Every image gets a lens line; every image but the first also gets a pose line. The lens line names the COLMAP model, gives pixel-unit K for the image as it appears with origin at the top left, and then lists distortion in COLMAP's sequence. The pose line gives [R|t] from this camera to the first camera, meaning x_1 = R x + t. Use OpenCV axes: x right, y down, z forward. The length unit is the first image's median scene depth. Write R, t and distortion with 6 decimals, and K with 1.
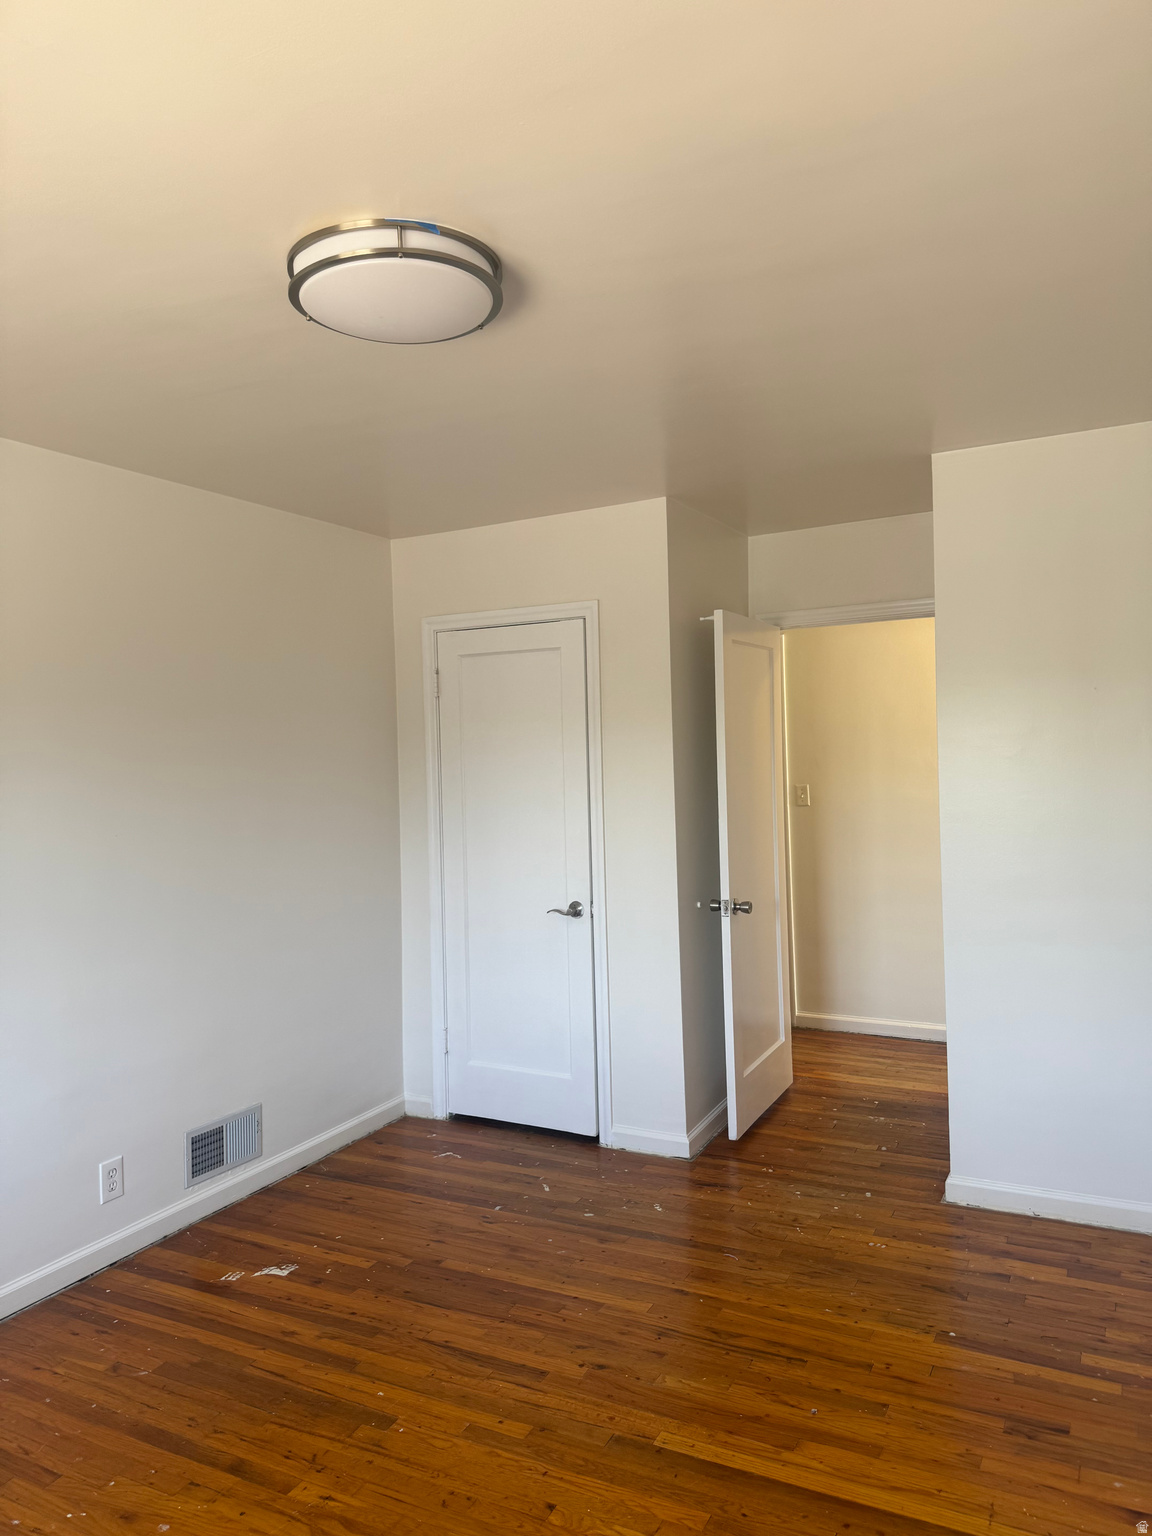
lens RADIAL K [[1085.4, 0, 574.1], [0, 1085.4, 767.8], [0, 0, 1]] dist [0.054038, -0.072258]
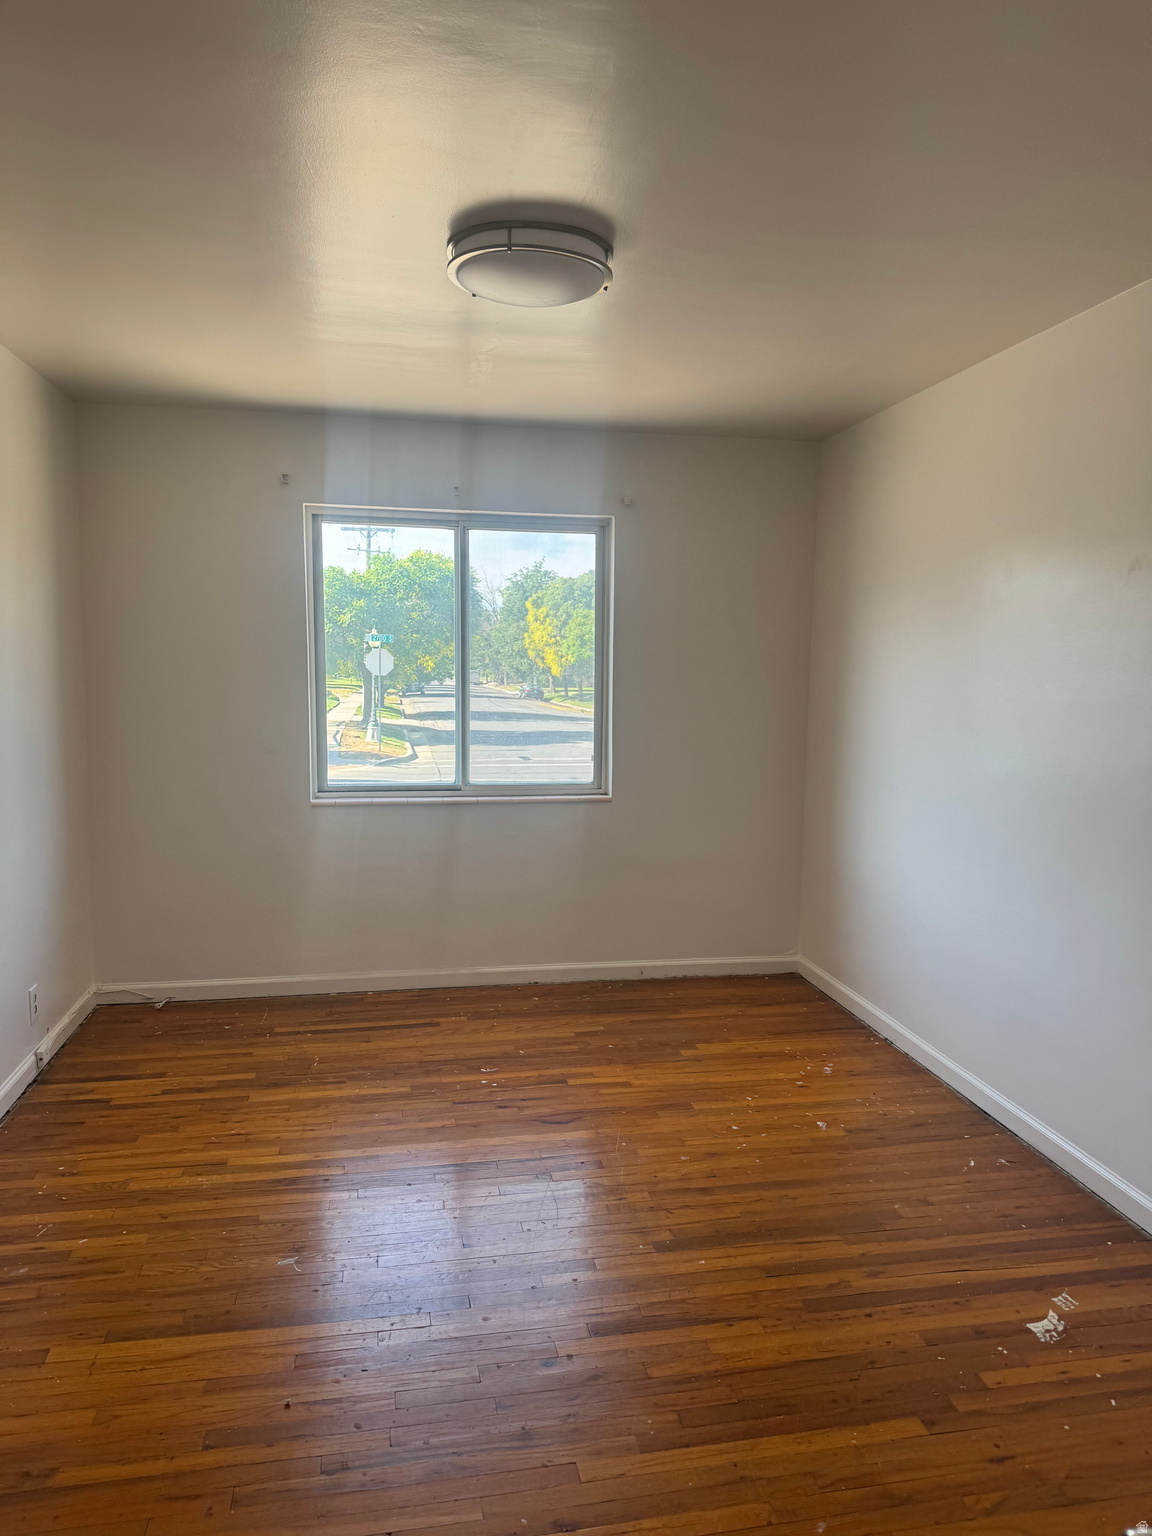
lens RADIAL K [[1085.4, 0, 572.2], [0, 1085.4, 762.4], [0, 0, 1]] dist [0.054038, -0.072258]
pose [[-0.790176, 0.072137, -0.608620, 0.468471], [0.003033, 0.993497, 0.113818, -0.005313], [0.612872, 0.088091, -0.785256, 1.563971]]
